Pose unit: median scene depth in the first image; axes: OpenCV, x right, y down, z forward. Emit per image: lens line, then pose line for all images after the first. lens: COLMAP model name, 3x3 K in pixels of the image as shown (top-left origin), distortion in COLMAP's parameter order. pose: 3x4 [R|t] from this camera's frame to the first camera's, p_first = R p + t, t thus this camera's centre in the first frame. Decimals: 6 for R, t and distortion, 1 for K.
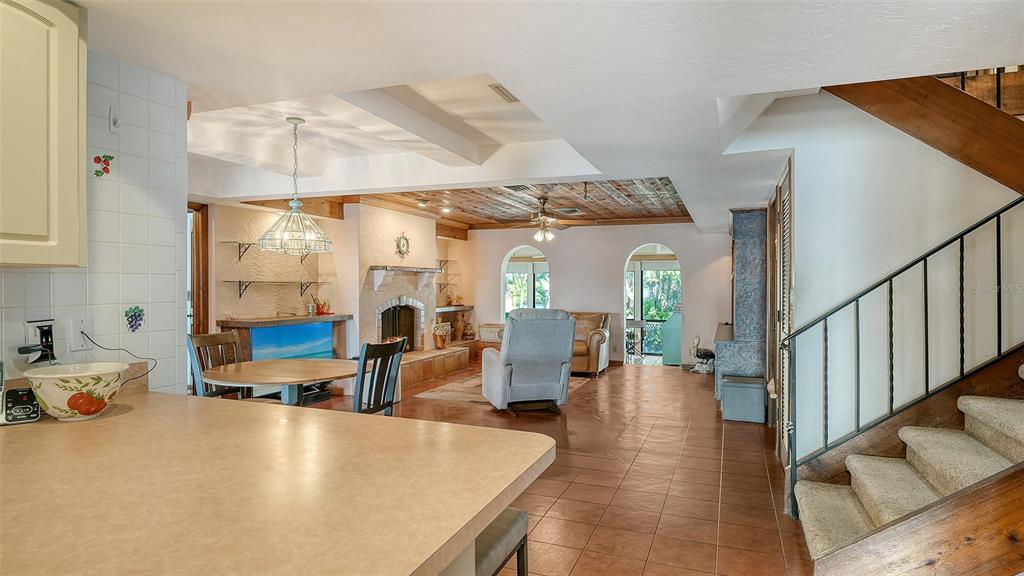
lens RADIAL K [[573.4, 0, 513.1], [0, 573.4, 286.4], [0, 0, 1]] dist [0.007835, -0.001136]
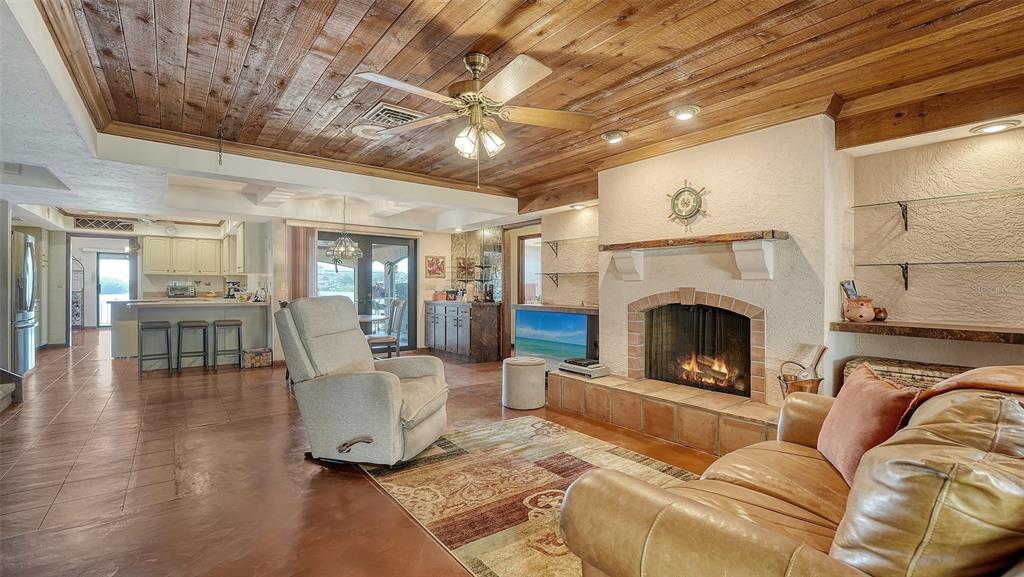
lens RADIAL K [[451.6, 0, 512.0], [0, 451.6, 287.9], [0, 0, 1]] dist [-0.000421, -0.000009]
pose [[-0.524536, -0.000026, -0.851388, 0.299623], [-0.003274, 0.999993, 0.001987, 0.015841], [0.851382, 0.003830, -0.524533, 1.127642]]
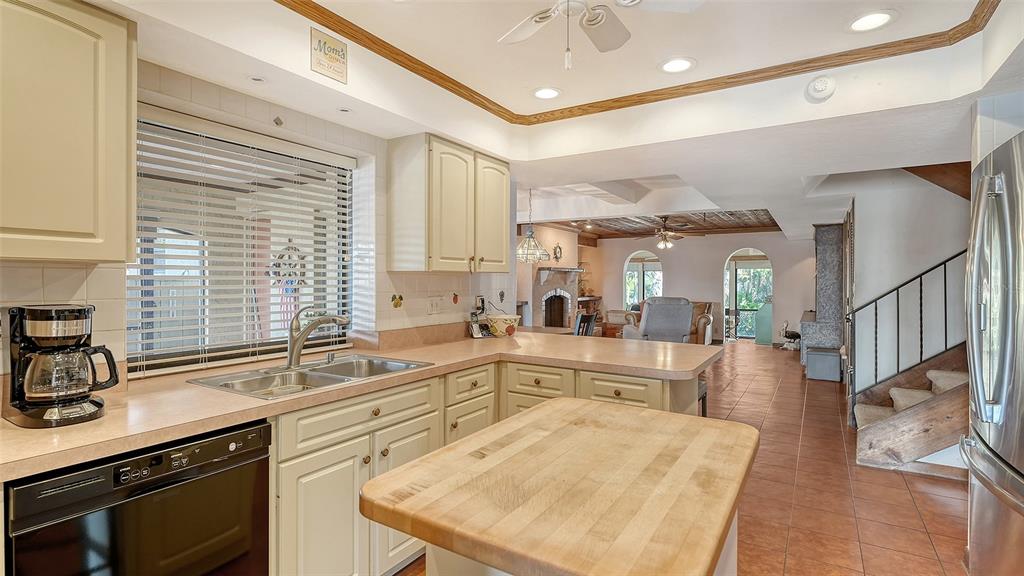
lens RADIAL K [[496.7, 0, 509.3], [0, 496.7, 284.9], [0, 0, 1]] dist [-0.004929, -0.000757]
pose [[0.980980, 0.000378, -0.194110, -0.079687], [0.000696, 0.999985, 0.005462, 0.000963], [0.194109, -0.005493, 0.980965, -0.233309]]
